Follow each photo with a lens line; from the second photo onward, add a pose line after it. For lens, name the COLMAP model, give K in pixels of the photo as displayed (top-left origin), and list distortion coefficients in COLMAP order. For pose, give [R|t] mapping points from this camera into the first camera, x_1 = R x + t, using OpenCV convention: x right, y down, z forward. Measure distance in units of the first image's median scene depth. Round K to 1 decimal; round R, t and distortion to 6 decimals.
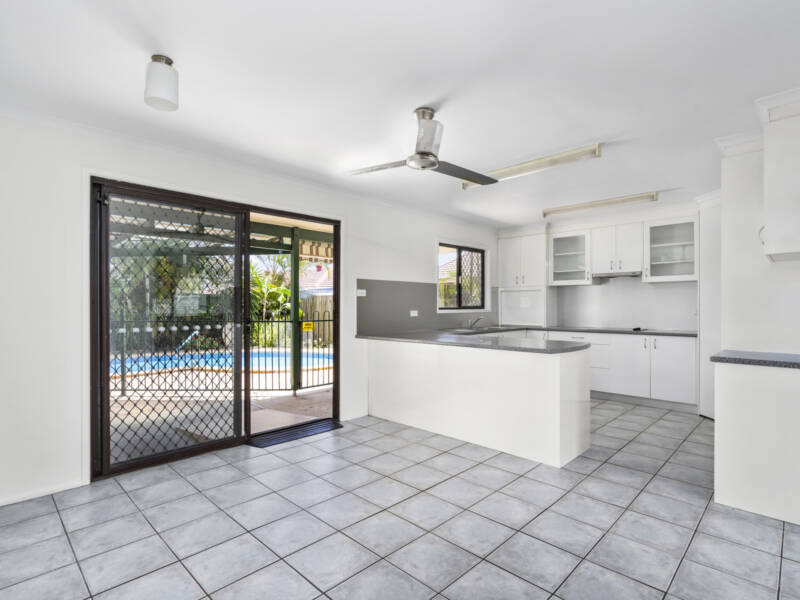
lens RADIAL K [[411.7, 0, 404.3], [0, 411.7, 307.4], [0, 0, 1]] dist [-0.003955, 0.000139]
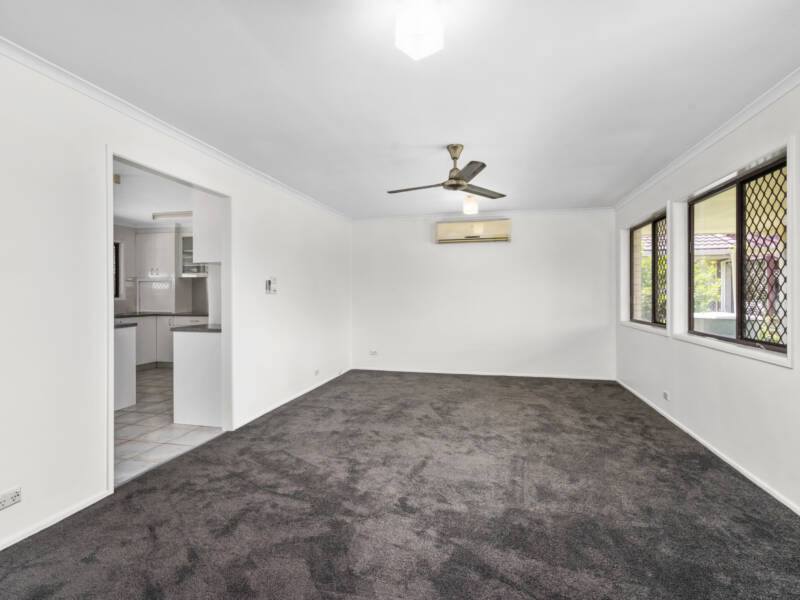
lens RADIAL K [[411.7, 0, 396.4], [0, 411.7, 294.6], [0, 0, 1]] dist [-0.003955, 0.000139]
pose [[0.860621, 0.001580, 0.509244, 0.331720], [0.001251, 0.999986, -0.005217, 0.003248], [-0.509244, 0.005127, 0.860607, -0.353077]]
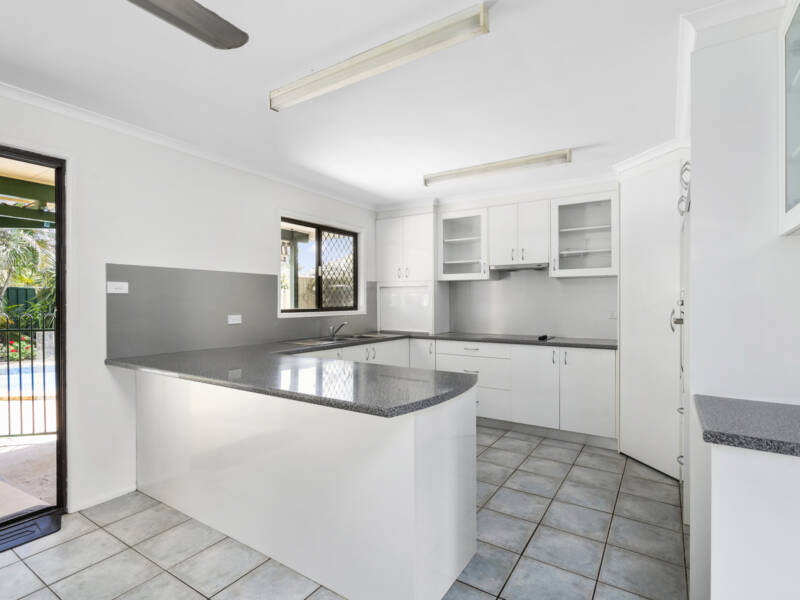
lens RADIAL K [[411.7, 0, 399.2], [0, 411.7, 300.3], [0, 0, 1]] dist [-0.003955, 0.000139]
pose [[0.981735, 0.002780, 0.190236, 0.153462], [-0.001509, 0.999976, -0.006825, -0.011611], [-0.190250, 0.006413, 0.981715, 0.292611]]
